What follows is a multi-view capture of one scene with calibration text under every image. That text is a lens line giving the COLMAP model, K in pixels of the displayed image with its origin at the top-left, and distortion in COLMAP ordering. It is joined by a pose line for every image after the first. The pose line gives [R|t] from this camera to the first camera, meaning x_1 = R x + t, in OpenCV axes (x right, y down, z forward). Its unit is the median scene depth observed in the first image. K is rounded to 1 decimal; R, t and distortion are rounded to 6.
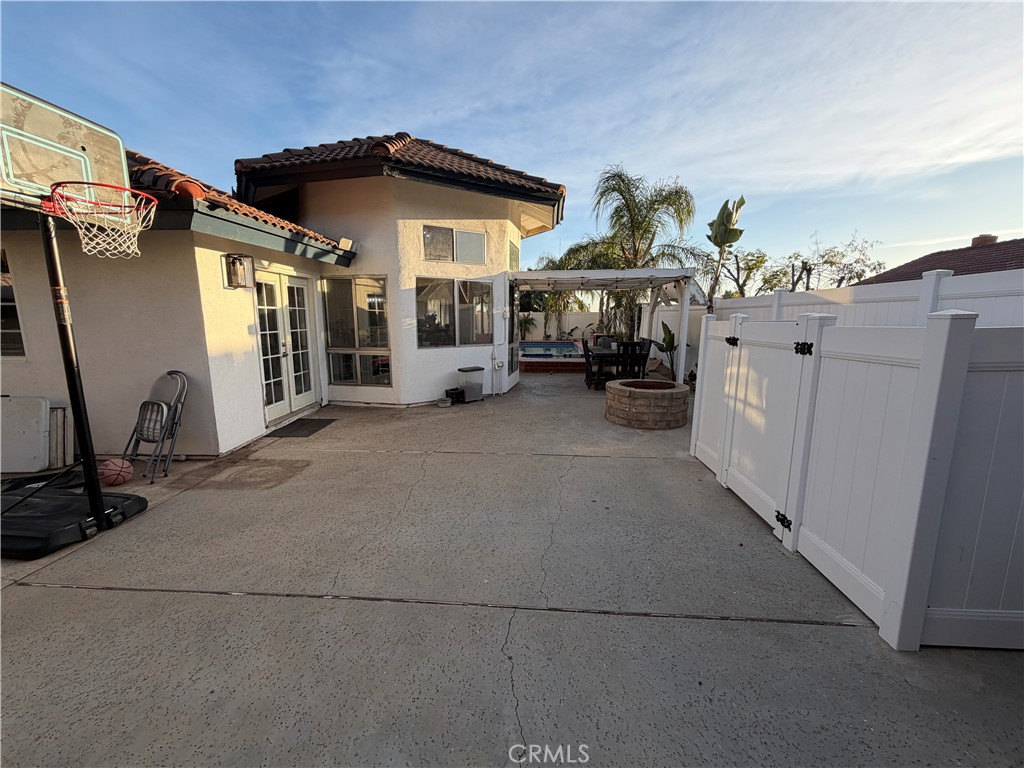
lens RADIAL K [[408.8, 0, 509.5], [0, 408.8, 383.4], [0, 0, 1]] dist [-0.000269, 0.000595]
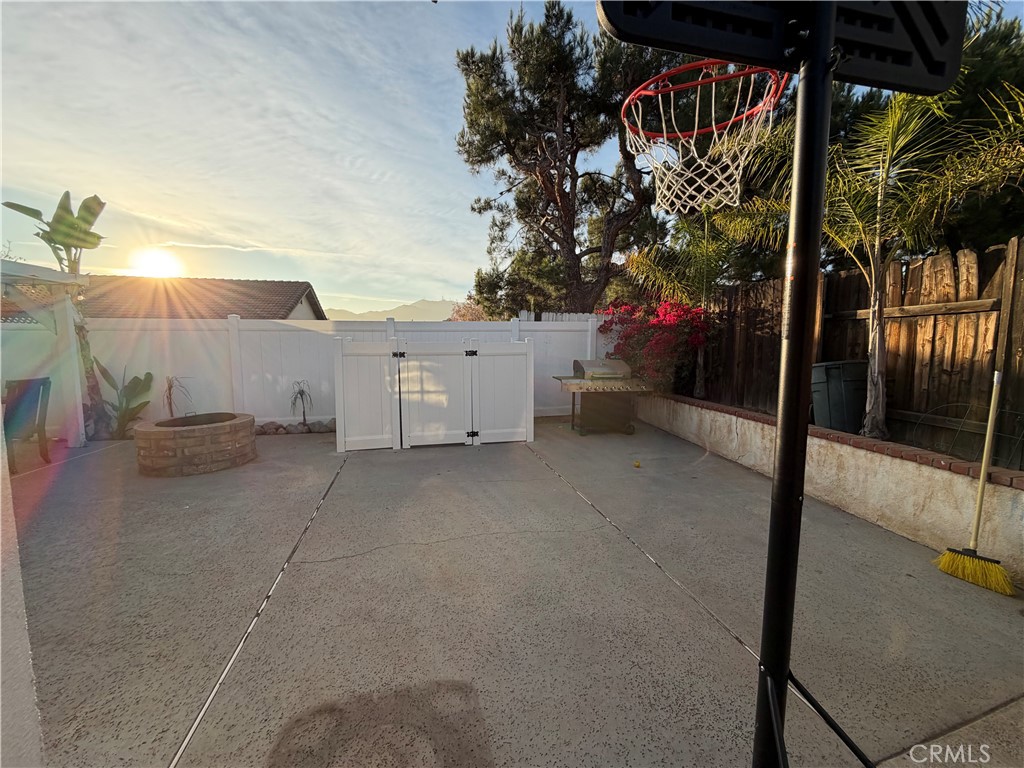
lens RADIAL K [[408.8, 0, 509.0], [0, 408.8, 382.8], [0, 0, 1]] dist [-0.000269, 0.000595]
pose [[-0.307013, -0.093491, 0.947102, -0.968847], [0.154789, 0.977007, 0.146620, -0.145603], [-0.939033, 0.191615, -0.285482, 0.968974]]
